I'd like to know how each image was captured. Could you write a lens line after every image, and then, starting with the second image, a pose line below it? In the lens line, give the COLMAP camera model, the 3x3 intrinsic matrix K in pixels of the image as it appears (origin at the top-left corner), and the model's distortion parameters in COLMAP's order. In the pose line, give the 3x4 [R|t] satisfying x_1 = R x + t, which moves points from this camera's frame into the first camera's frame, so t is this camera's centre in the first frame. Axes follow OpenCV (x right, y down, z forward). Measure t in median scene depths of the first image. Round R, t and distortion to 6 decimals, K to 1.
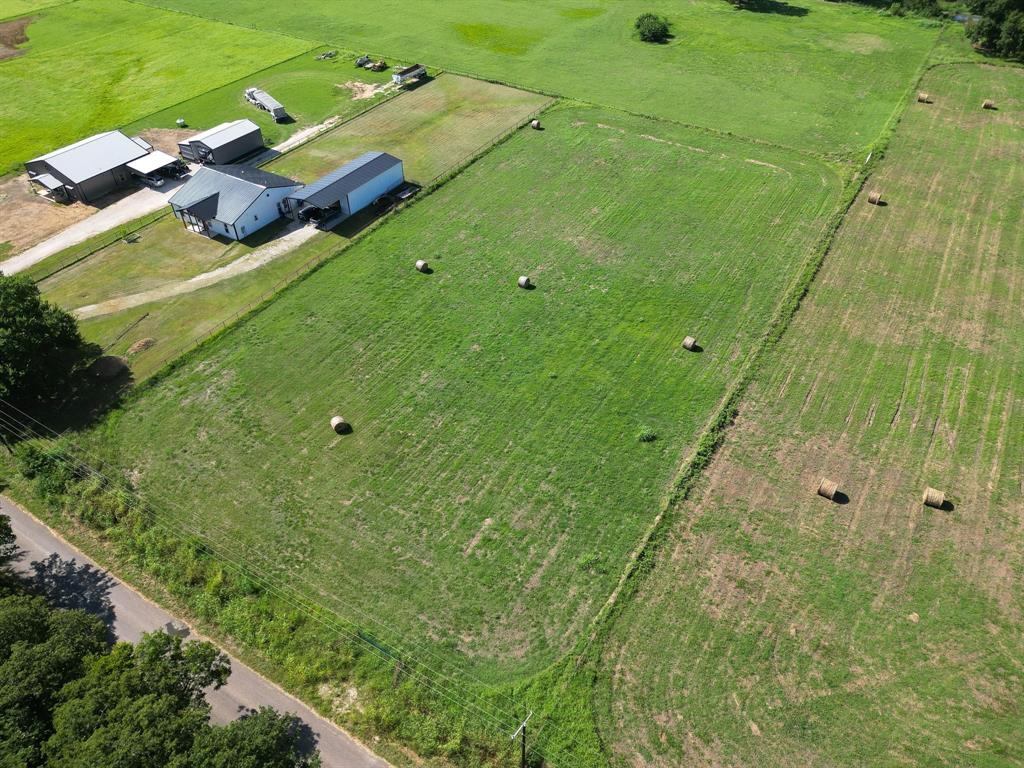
lens RADIAL K [[715.0, 0, 509.0], [0, 715.0, 386.1], [0, 0, 1]] dist [0.073655, -0.071151]
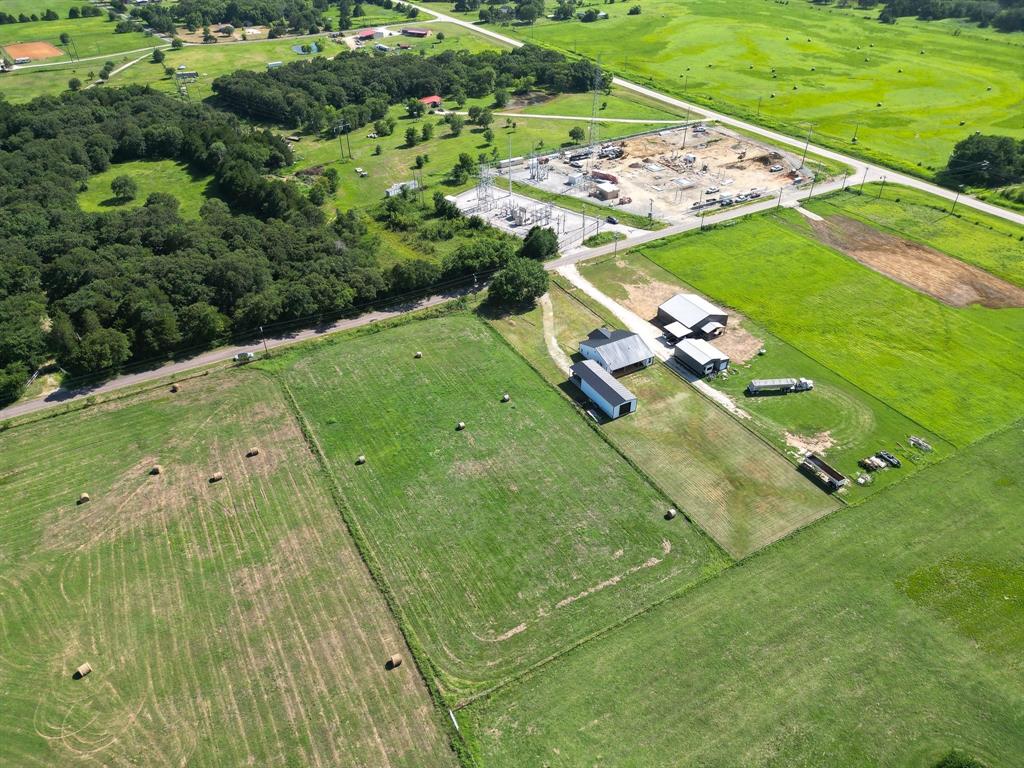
lens RADIAL K [[715.0, 0, 509.0], [0, 715.0, 386.1], [0, 0, 1]] dist [0.073655, -0.071151]
pose [[-0.492919, 0.526145, -0.692966, 1.197010], [-0.571190, 0.405110, 0.713883, -1.600908], [0.656333, 0.747701, 0.100842, 0.903265]]
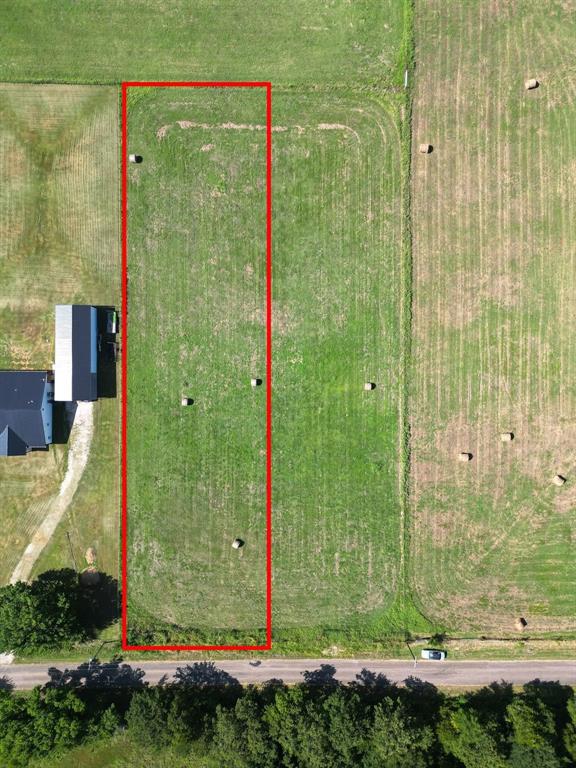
lens RADIAL K [[536.3, 0, 288.0], [0, 536.3, 384.0], [0, 0, 1]] dist [0.073655, -0.071151]
pose [[0.852524, -0.522228, 0.021922, 0.061566], [0.334667, 0.577590, 0.744572, -1.056997], [-0.401499, -0.627429, 0.667182, 0.222478]]
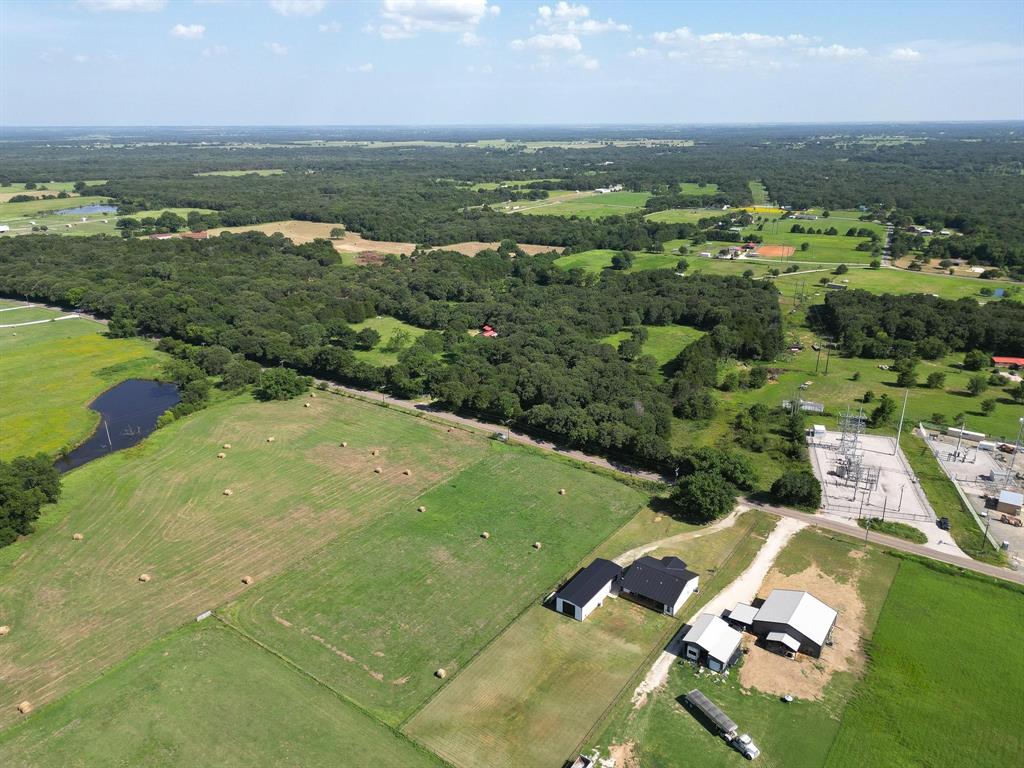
lens RADIAL K [[715.0, 0, 509.0], [0, 715.0, 386.1], [0, 0, 1]] dist [0.073655, -0.071151]
pose [[-0.996528, -0.014492, 0.081989, -0.217353], [0.065551, 0.470596, 0.879910, -2.263122], [-0.051336, 0.882230, -0.468012, 1.697079]]
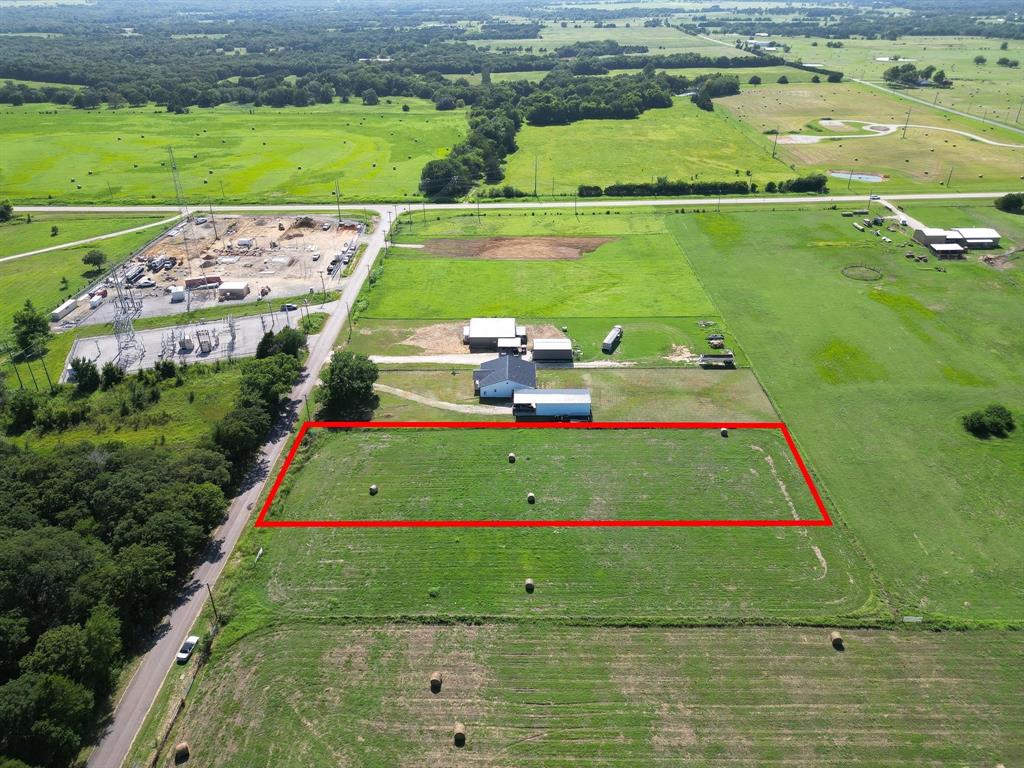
lens RADIAL K [[715.0, 0, 509.0], [0, 715.0, 386.1], [0, 0, 1]] dist [0.073655, -0.071151]
pose [[0.516896, 0.425397, -0.742870, 1.119544], [-0.570246, 0.818328, 0.071825, -0.459527], [0.638465, 0.386493, 0.665572, -0.149979]]
